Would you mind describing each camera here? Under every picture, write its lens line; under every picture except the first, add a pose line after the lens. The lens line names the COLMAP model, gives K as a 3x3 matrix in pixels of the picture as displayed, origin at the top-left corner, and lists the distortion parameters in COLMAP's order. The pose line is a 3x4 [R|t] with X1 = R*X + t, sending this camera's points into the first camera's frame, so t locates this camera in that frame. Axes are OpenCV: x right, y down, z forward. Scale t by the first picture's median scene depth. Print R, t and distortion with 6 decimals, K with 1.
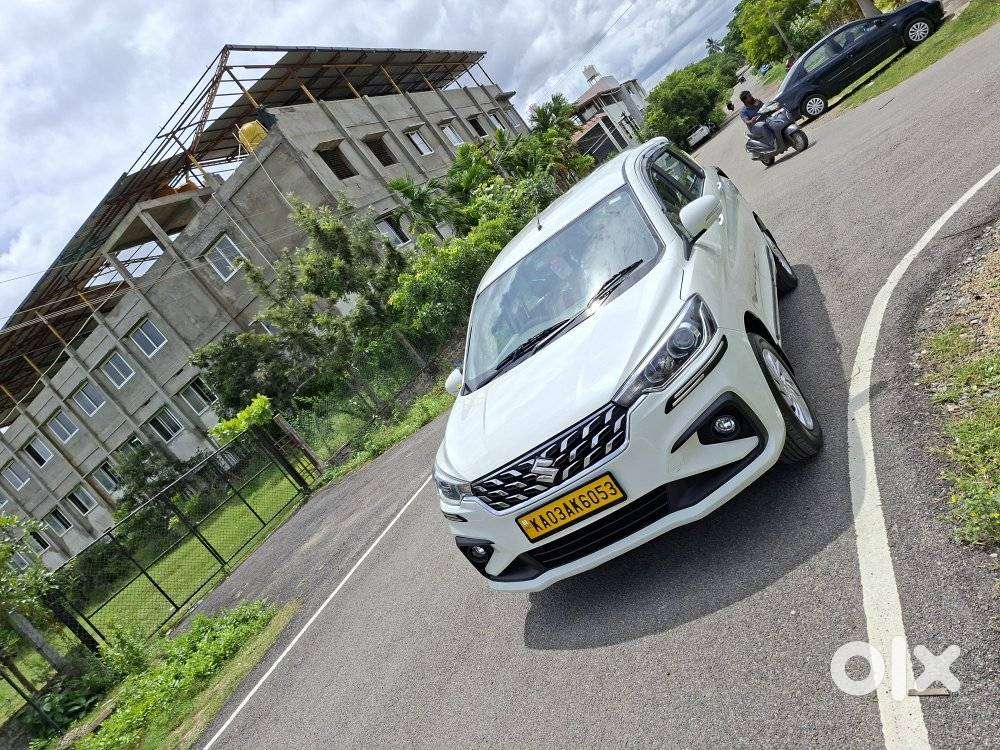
lens RADIAL K [[692.9, 0, 510.5], [0, 692.9, 373.3], [0, 0, 1]] dist [0.080365, -0.085881]
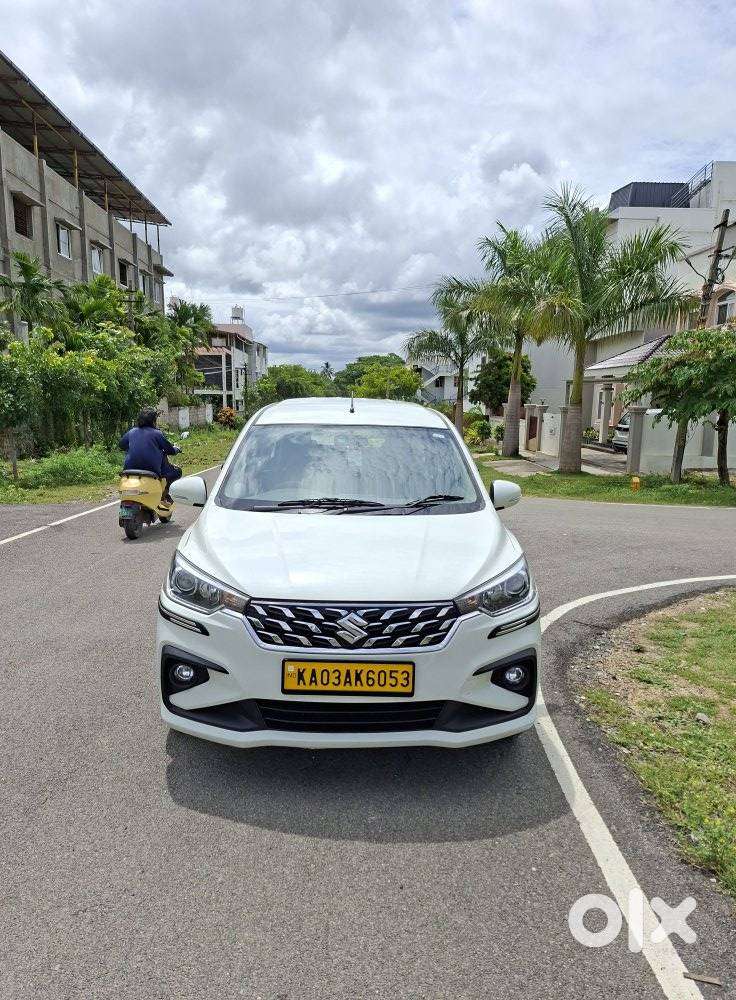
lens RADIAL K [[690.1, 0, 362.7], [0, 690.1, 515.5], [0, 0, 1]] dist [0.087132, -0.104872]
pose [[0.716495, 0.560116, 0.415818, -0.072854], [-0.490670, 0.828350, -0.270333, 0.046260], [-0.495861, -0.010337, 0.868340, 0.035840]]
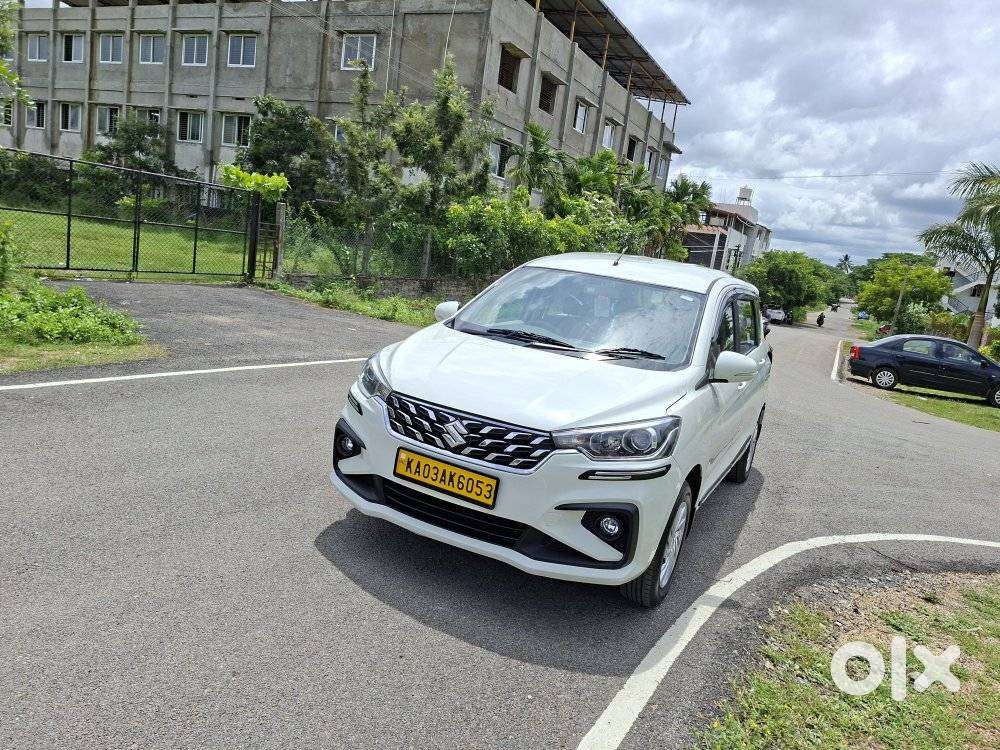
lens RADIAL K [[692.9, 0, 510.5], [0, 692.9, 373.3], [0, 0, 1]] dist [0.080365, -0.085881]
pose [[0.697204, 0.714139, 0.062542, -0.003710], [-0.715223, 0.698863, -0.006859, 0.004839], [-0.048607, -0.039949, 0.998019, -0.002419]]
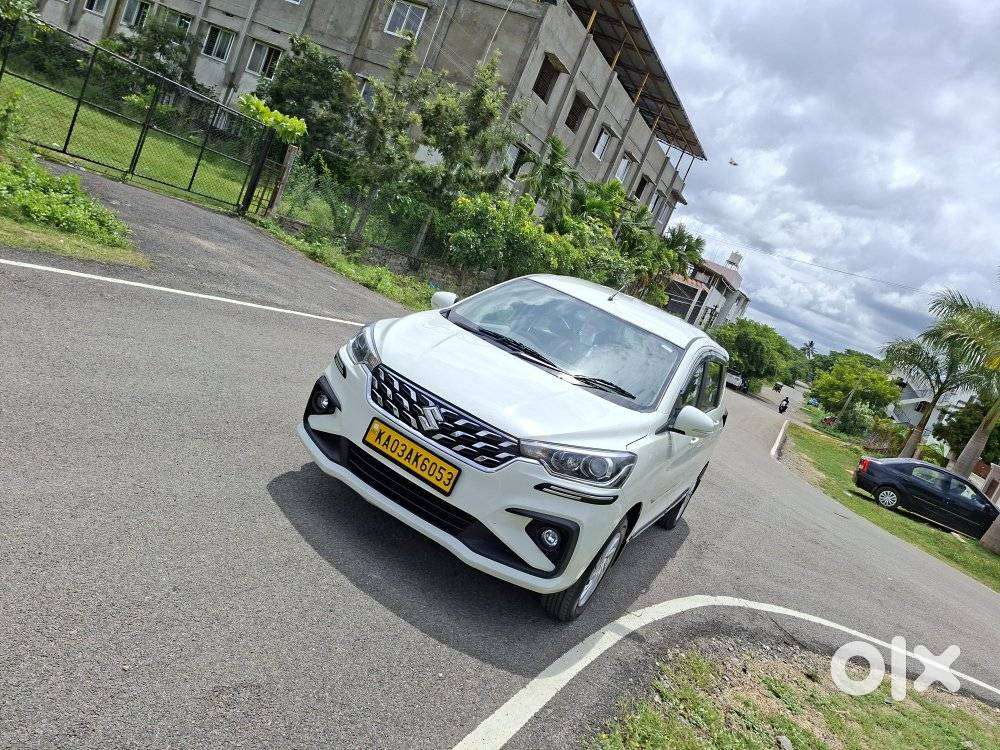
lens RADIAL K [[691.8, 0, 513.2], [0, 691.8, 369.7], [0, 0, 1]] dist [0.085541, -0.091936]
pose [[0.487526, 0.867976, 0.094529, -0.009915], [-0.867298, 0.493904, -0.062070, 0.010569], [-0.100564, -0.051724, 0.993585, -0.013189]]
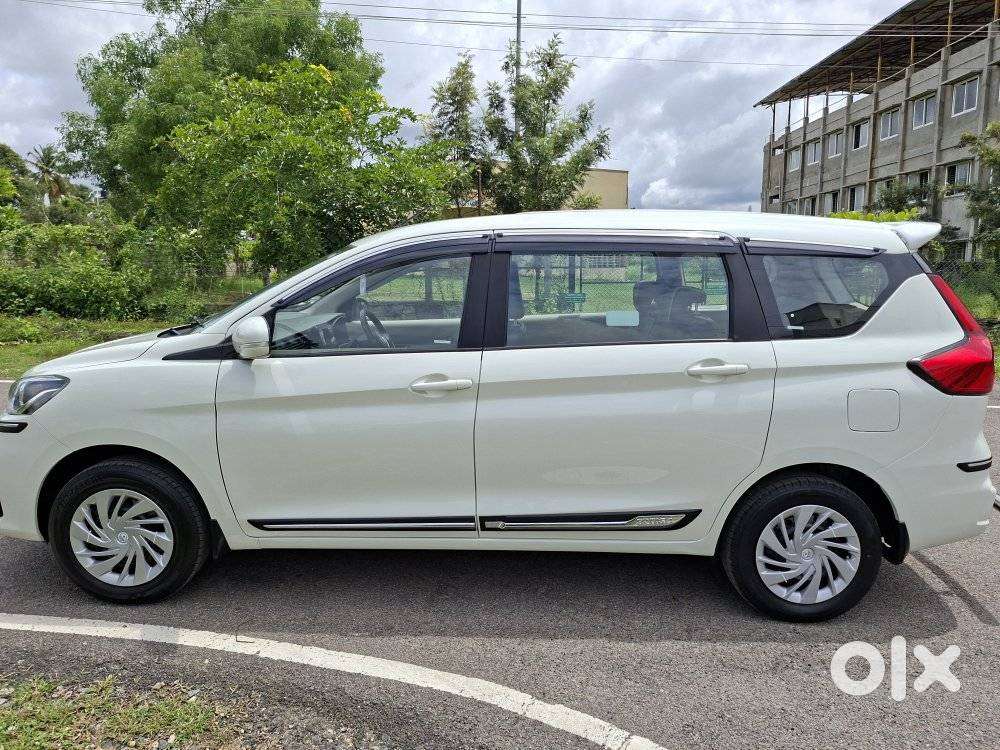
lens RADIAL K [[692.9, 0, 510.5], [0, 692.9, 373.3], [0, 0, 1]] dist [0.080365, -0.085881]
pose [[0.290531, 0.711114, -0.640241, 0.191305], [-0.377513, 0.700011, 0.606192, -0.168818], [0.879247, 0.065581, 0.471830, 0.199398]]
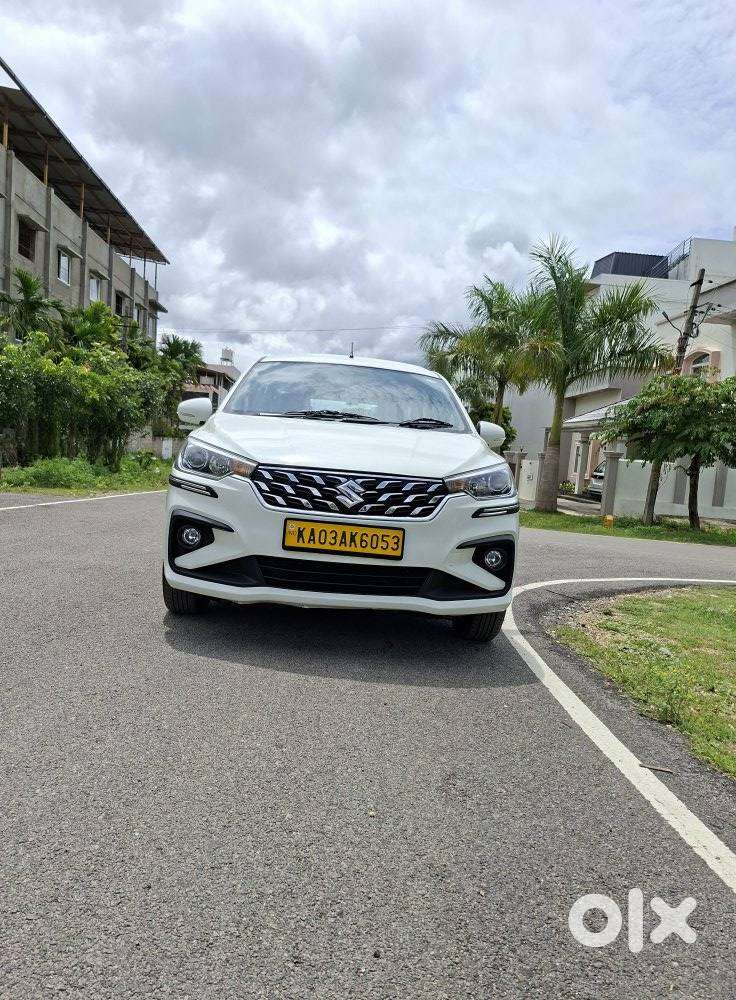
lens RADIAL K [[690.4, 0, 356.4], [0, 690.4, 513.1], [0, 0, 1]] dist [0.113444, -0.160579]
pose [[0.670109, 0.633498, 0.386826, -0.056842], [-0.531037, 0.773282, -0.346461, 0.090892], [-0.518608, 0.026747, 0.854594, 0.024455]]
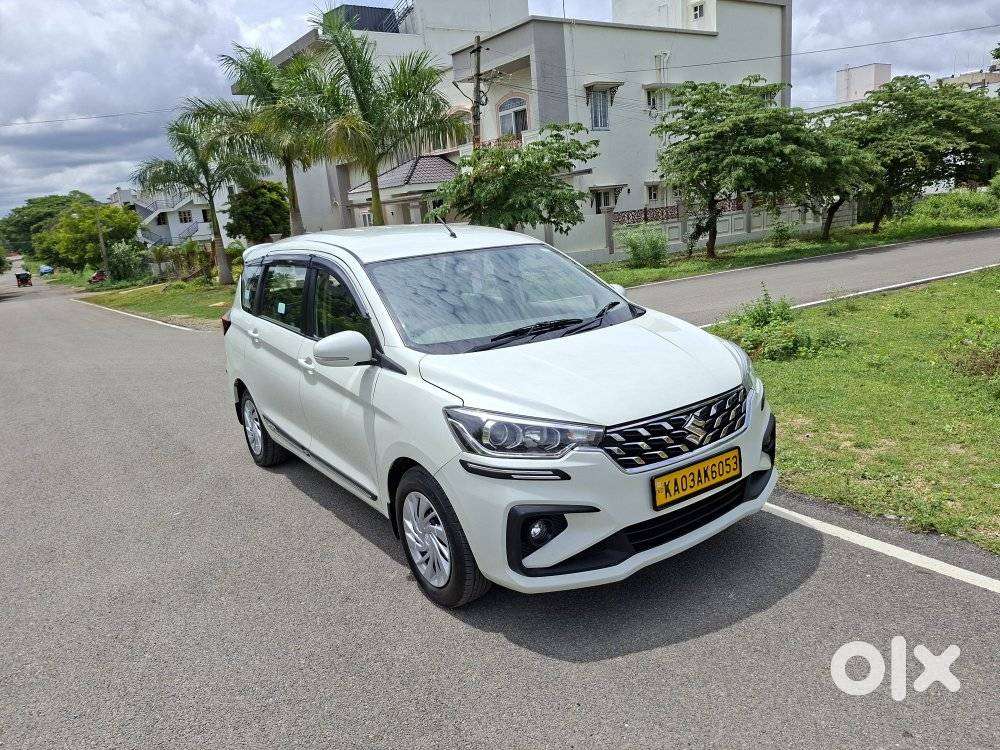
lens RADIAL K [[691.8, 0, 513.2], [0, 691.8, 369.7], [0, 0, 1]] dist [0.085541, -0.091936]
pose [[0.479157, 0.406598, 0.777873, -0.152465], [-0.104886, 0.906407, -0.409176, 0.086740], [-0.871440, 0.114471, 0.476958, 0.135338]]
